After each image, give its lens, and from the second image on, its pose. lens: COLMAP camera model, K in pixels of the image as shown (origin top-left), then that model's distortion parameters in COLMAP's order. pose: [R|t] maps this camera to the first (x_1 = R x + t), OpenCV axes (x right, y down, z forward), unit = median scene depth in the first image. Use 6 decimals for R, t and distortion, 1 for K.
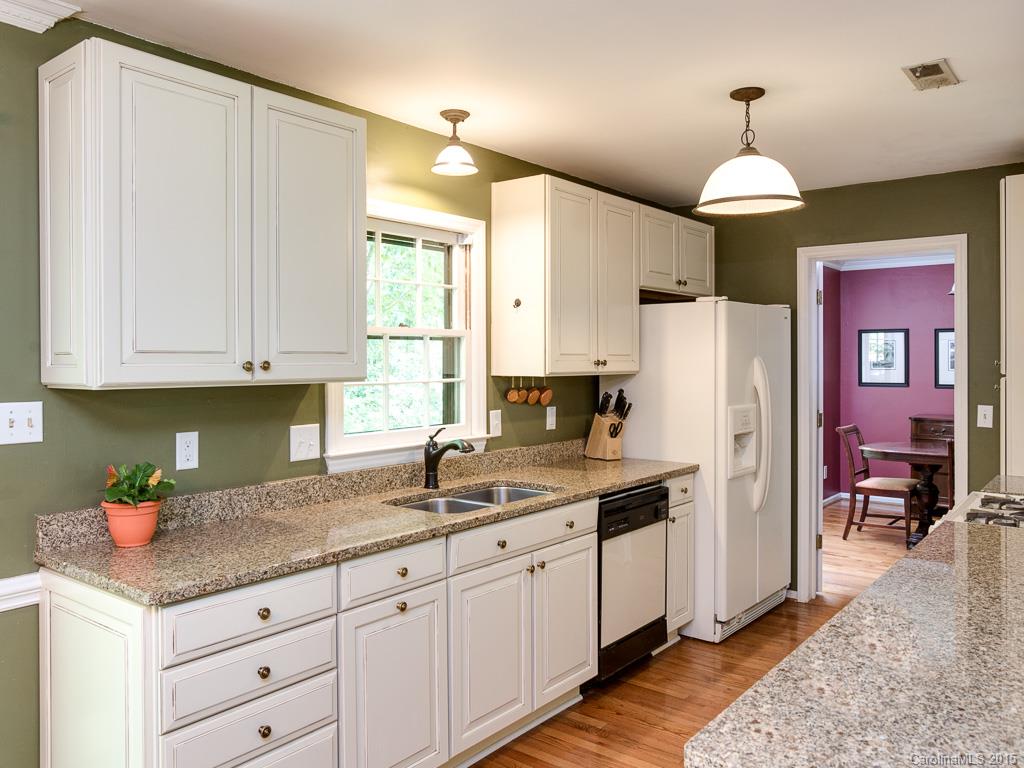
lens RADIAL K [[840.8, 0, 510.8], [0, 840.8, 366.5], [0, 0, 1]] dist [-0.003601, -0.002073]
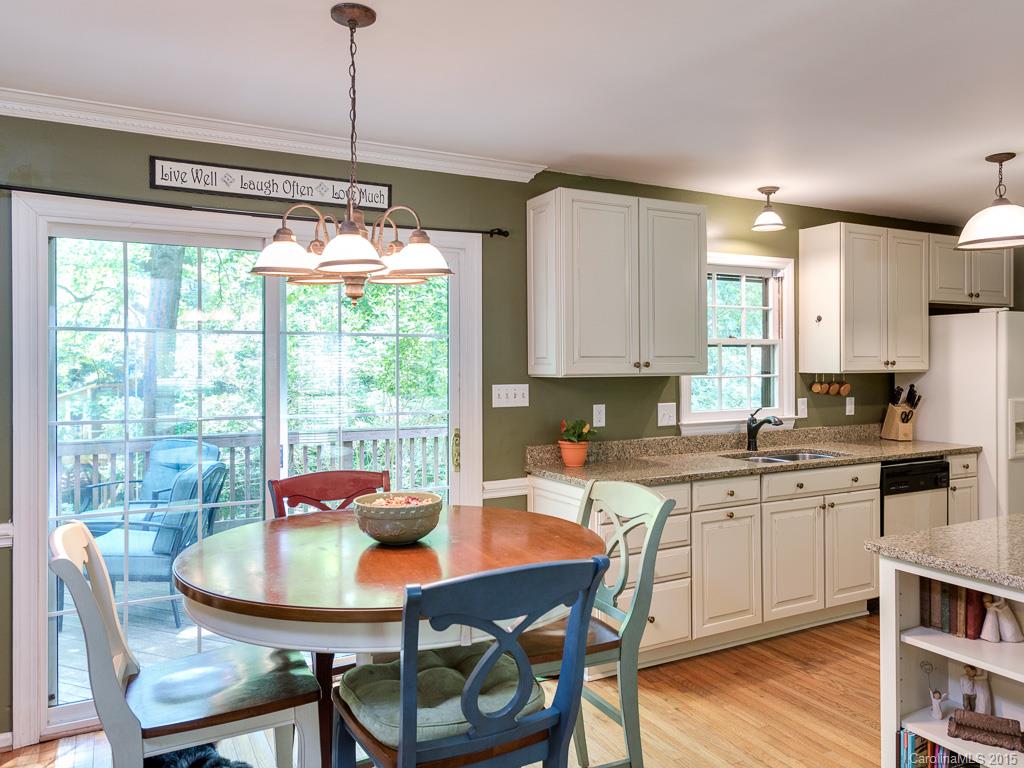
lens RADIAL K [[828.1, 0, 513.4], [0, 828.1, 363.2], [0, 0, 1]] dist [-0.009985, 0.001669]
pose [[0.925247, -0.002060, -0.379361, 0.060238], [-0.000399, 0.999979, -0.006404, 0.004703], [0.379366, 0.006077, 0.925227, -0.430946]]
